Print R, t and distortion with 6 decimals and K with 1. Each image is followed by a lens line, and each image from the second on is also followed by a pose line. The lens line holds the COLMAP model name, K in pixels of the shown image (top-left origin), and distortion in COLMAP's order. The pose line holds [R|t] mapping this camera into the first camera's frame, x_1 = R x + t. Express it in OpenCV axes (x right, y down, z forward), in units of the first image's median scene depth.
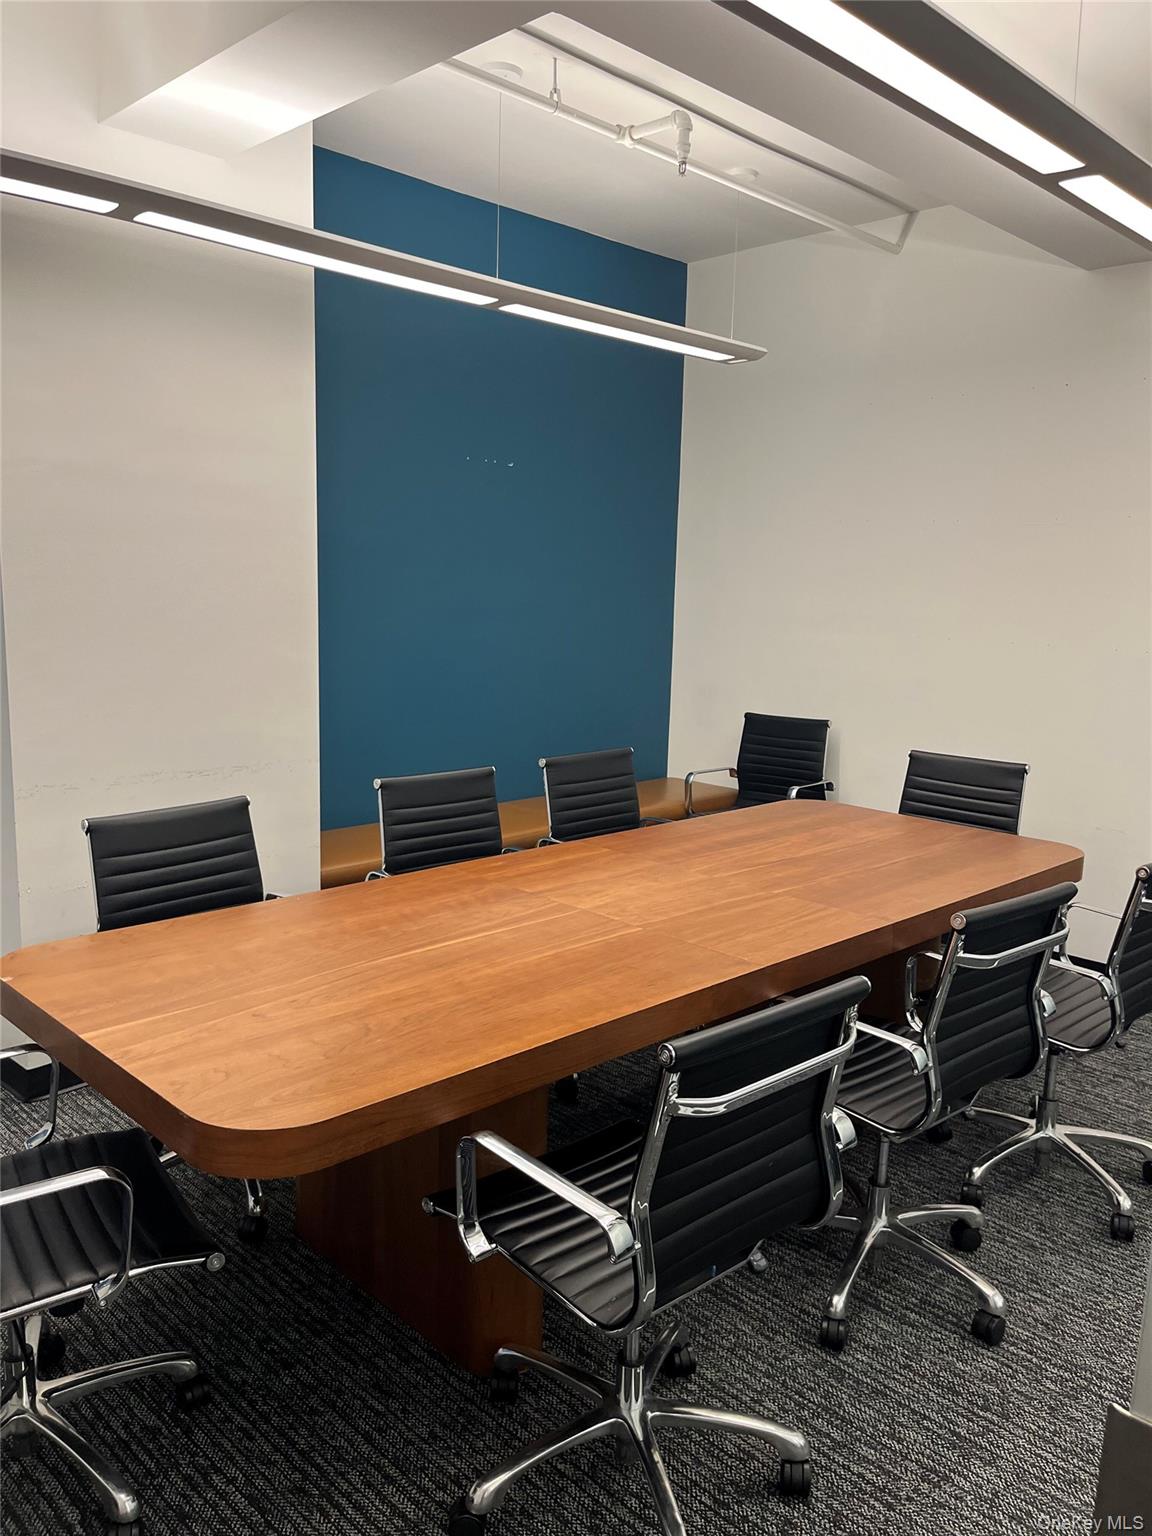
lens RADIAL K [[1174.3, 0, 576.0], [0, 1174.3, 768.0], [0, 0, 1]] dist [-0.022568, -0.007030]
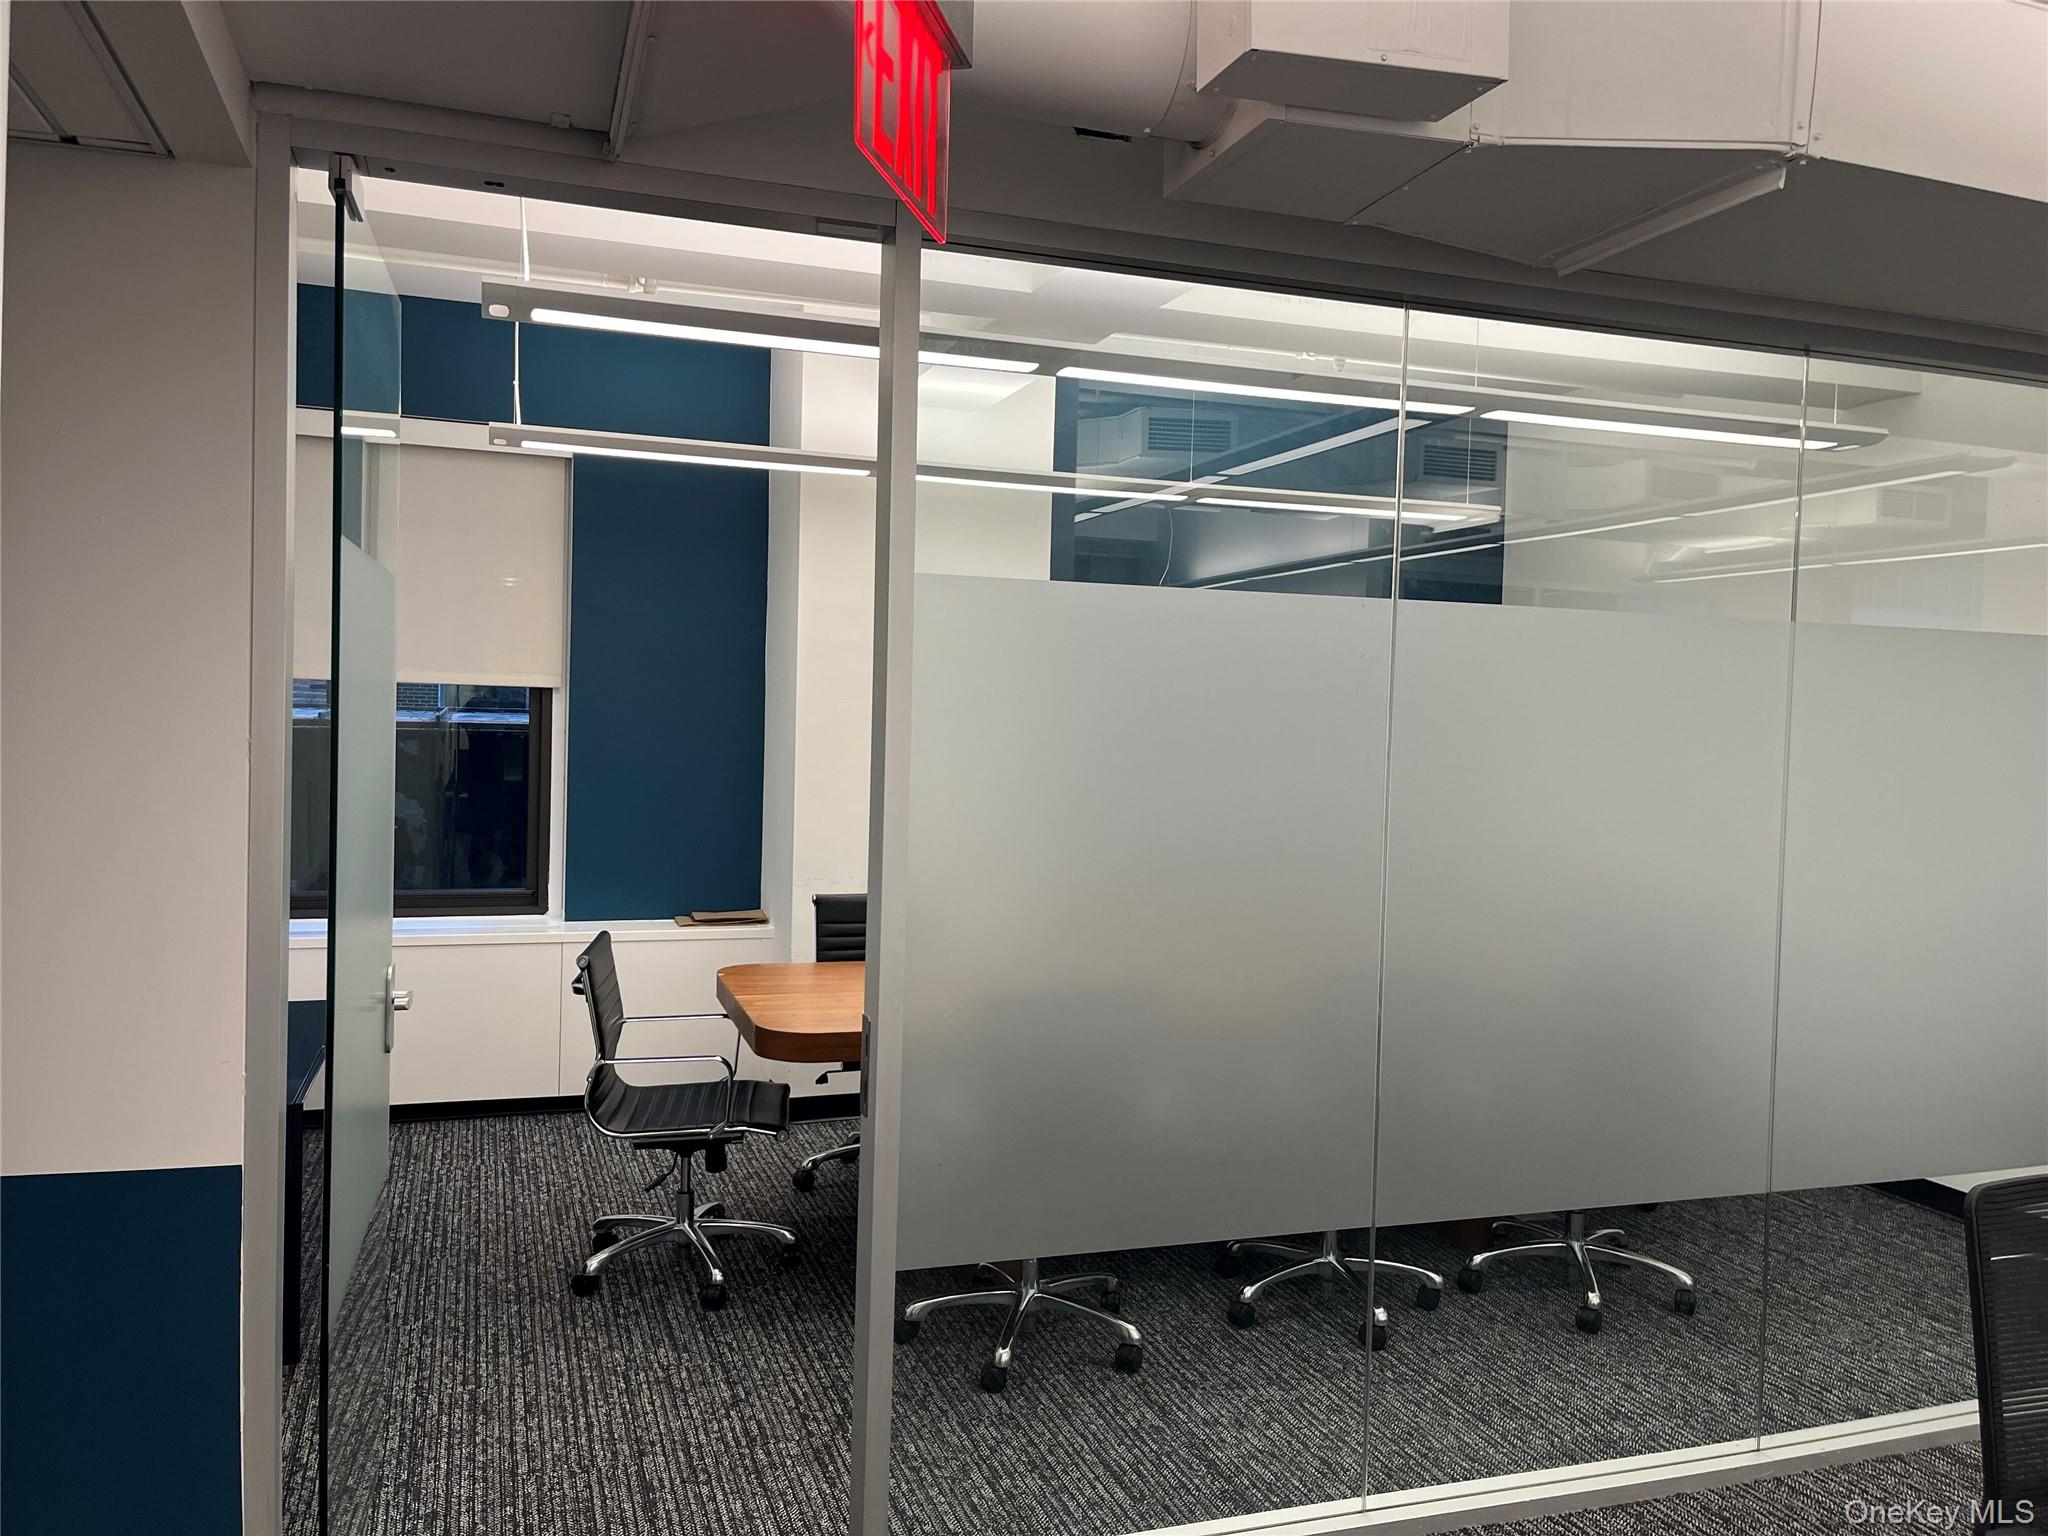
lens RADIAL K [[1565.7, 0, 1024.0], [0, 1565.7, 768.0], [0, 0, 1]] dist [-0.022568, -0.007030]
pose [[0.901152, 0.016322, -0.433196, 0.644714], [-0.075178, 0.990034, -0.119084, 0.104759], [0.426935, 0.139880, 0.893398, -0.607808]]
